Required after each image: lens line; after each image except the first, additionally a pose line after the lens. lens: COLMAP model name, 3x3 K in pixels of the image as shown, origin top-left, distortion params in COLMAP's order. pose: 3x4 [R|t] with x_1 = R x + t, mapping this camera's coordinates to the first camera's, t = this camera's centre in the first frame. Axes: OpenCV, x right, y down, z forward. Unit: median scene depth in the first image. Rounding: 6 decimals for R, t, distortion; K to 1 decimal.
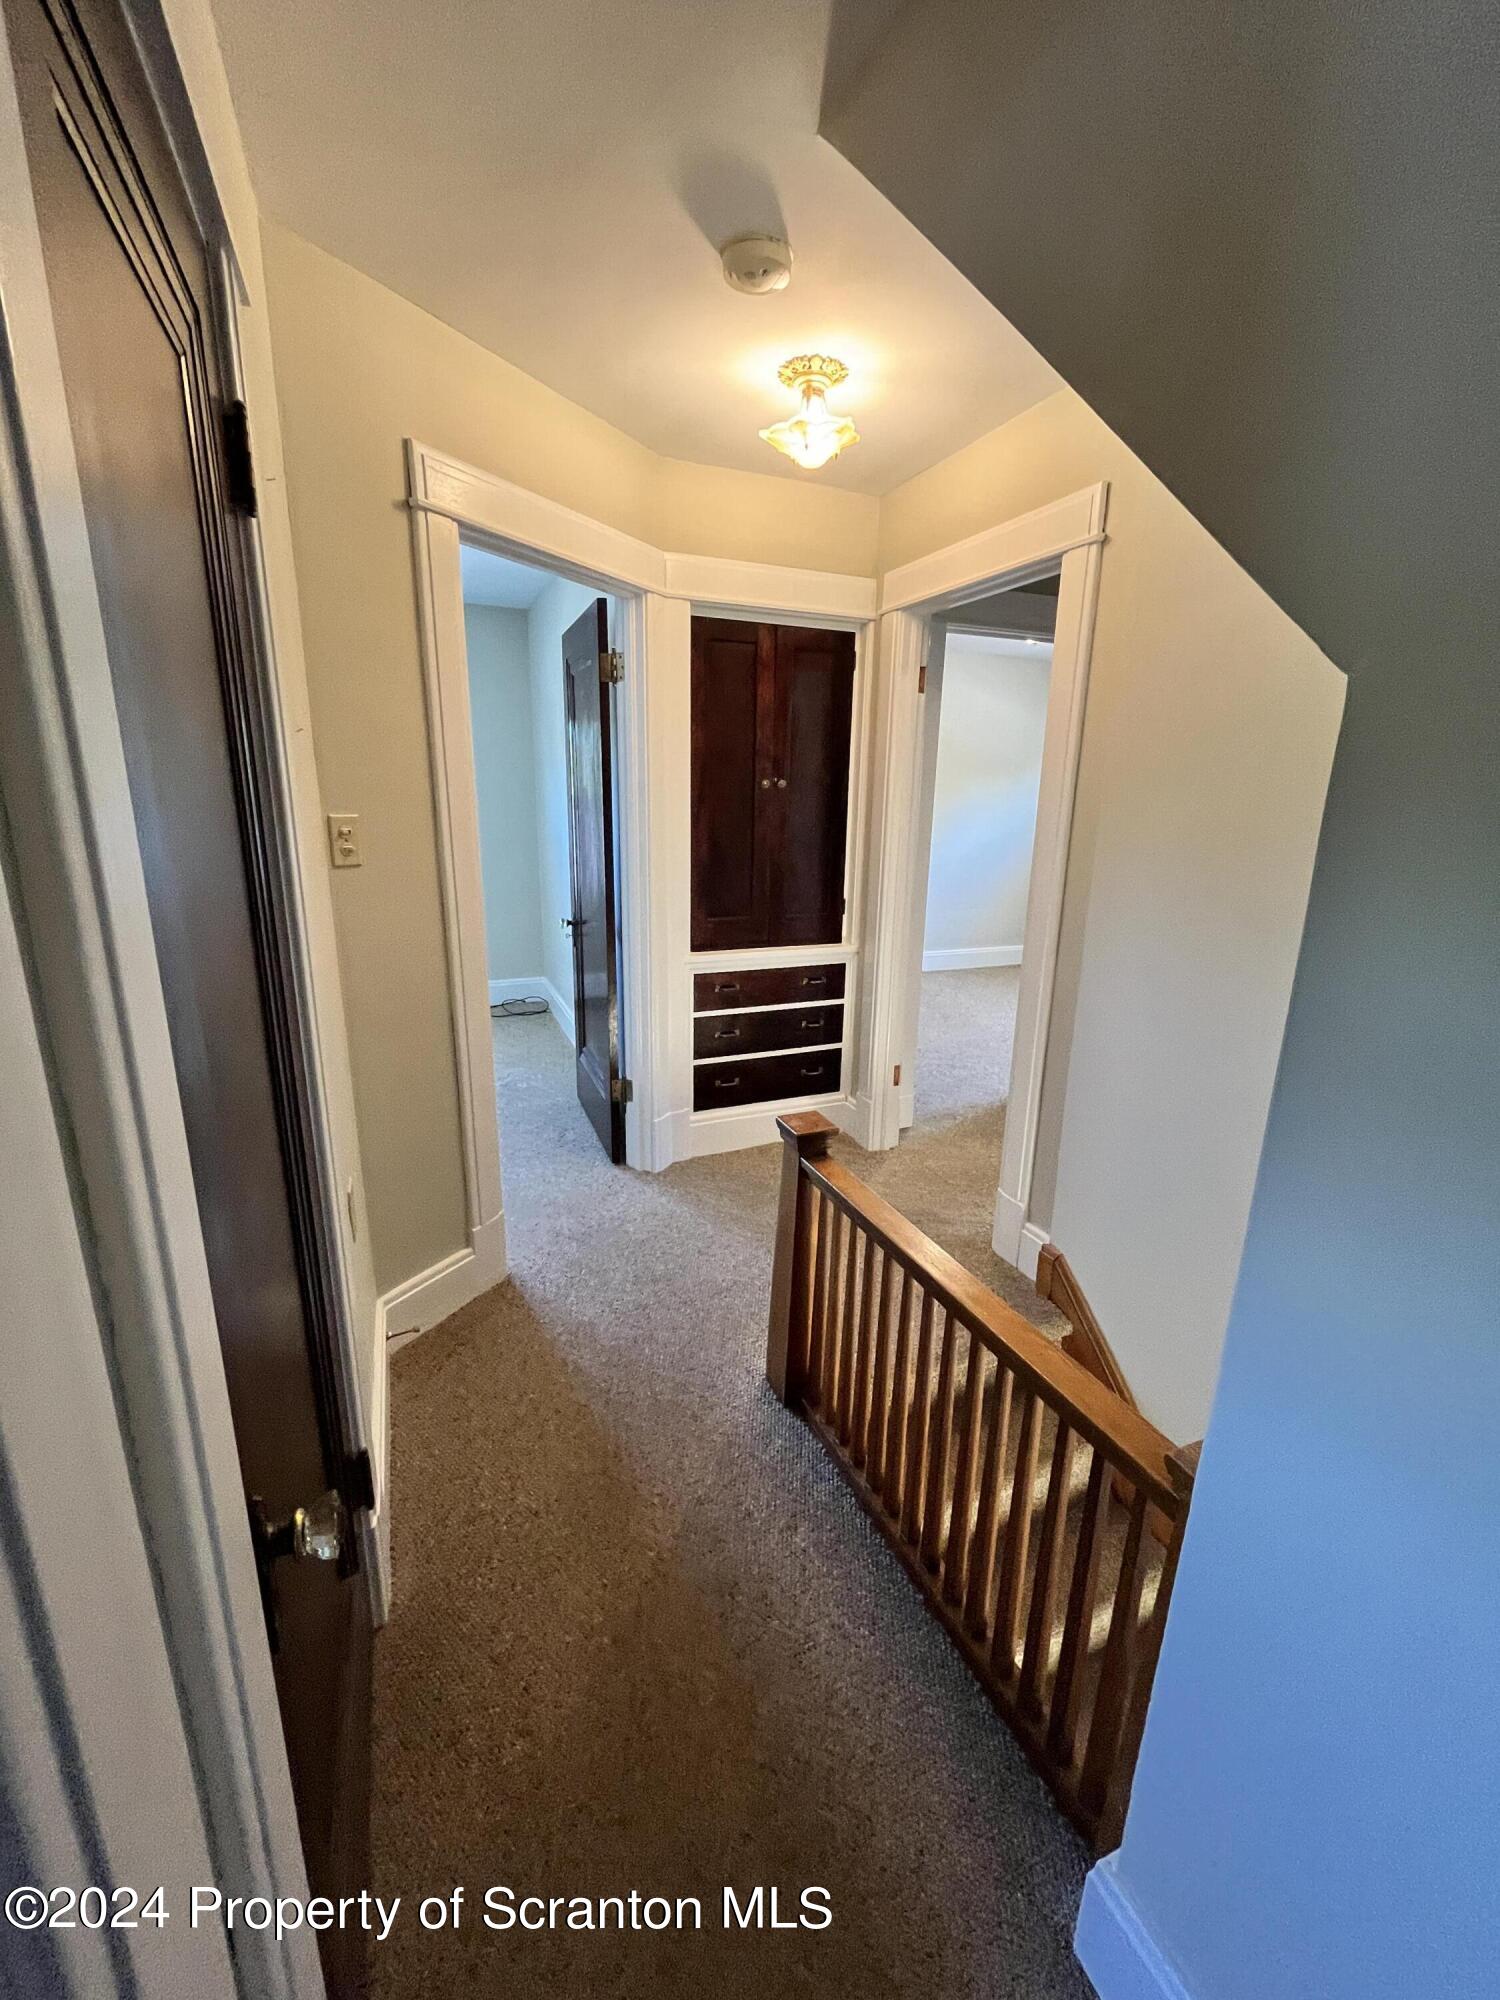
lens RADIAL K [[815.4, 0, 754.2], [0, 815.4, 999.4], [0, 0, 1]] dist [-0.000290, -0.001193]
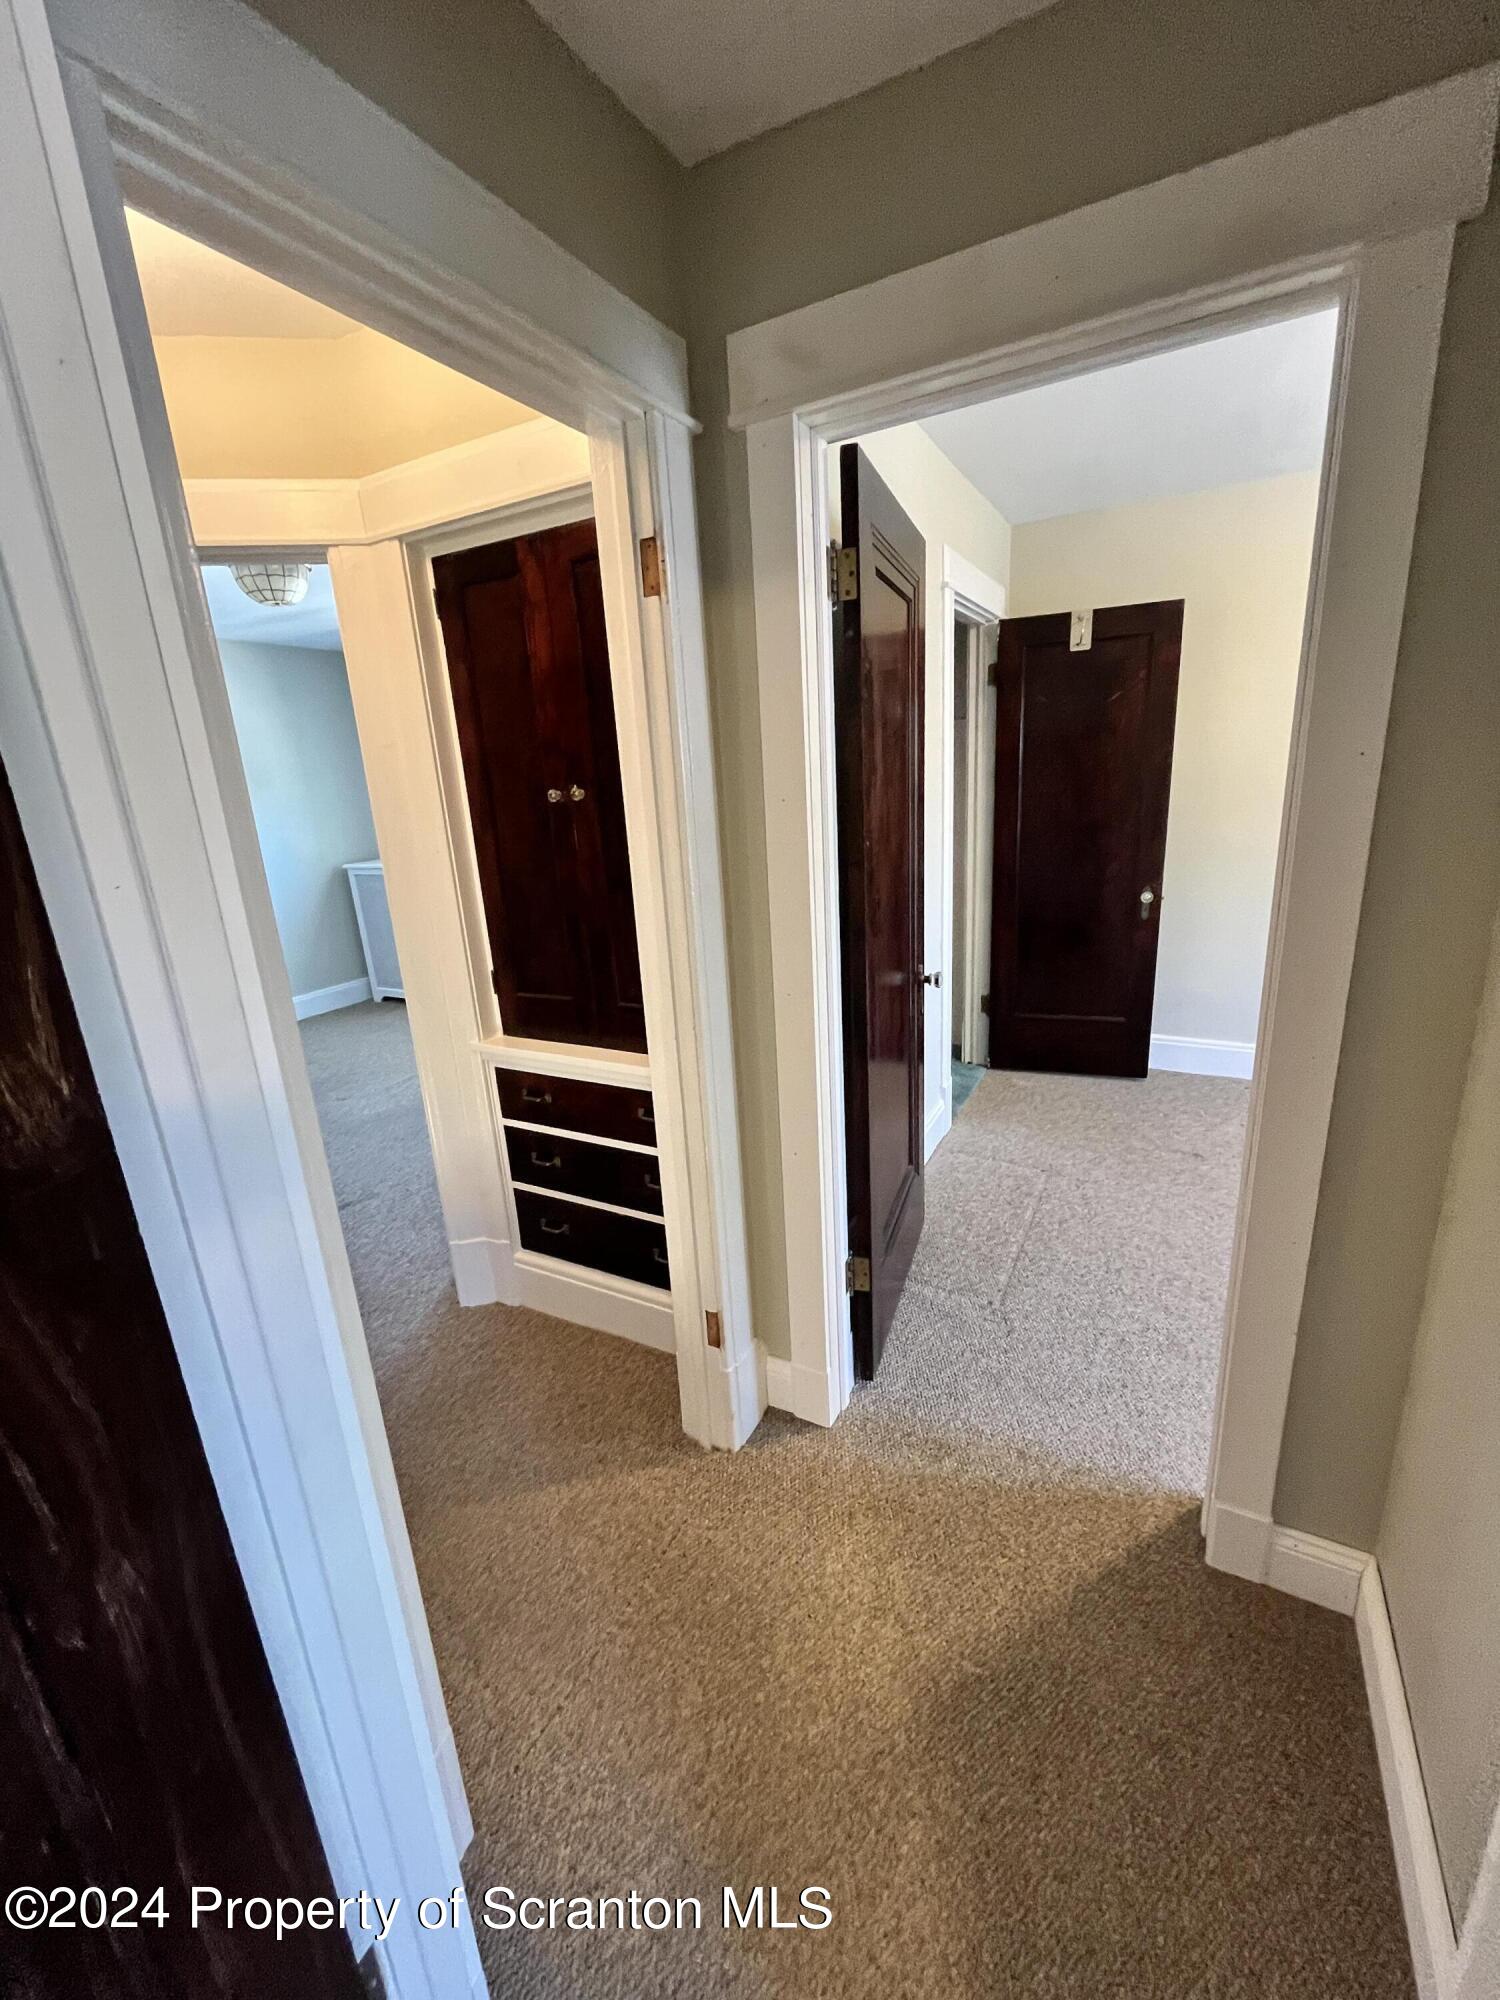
lens RADIAL K [[815.4, 0, 766.8], [0, 815.4, 990.9], [0, 0, 1]] dist [-0.000290, -0.001193]
pose [[0.627007, 0.146927, -0.765032, 0.602384], [-0.129052, 0.988074, 0.083994, -0.183843], [0.768250, 0.046064, 0.638491, 0.709020]]
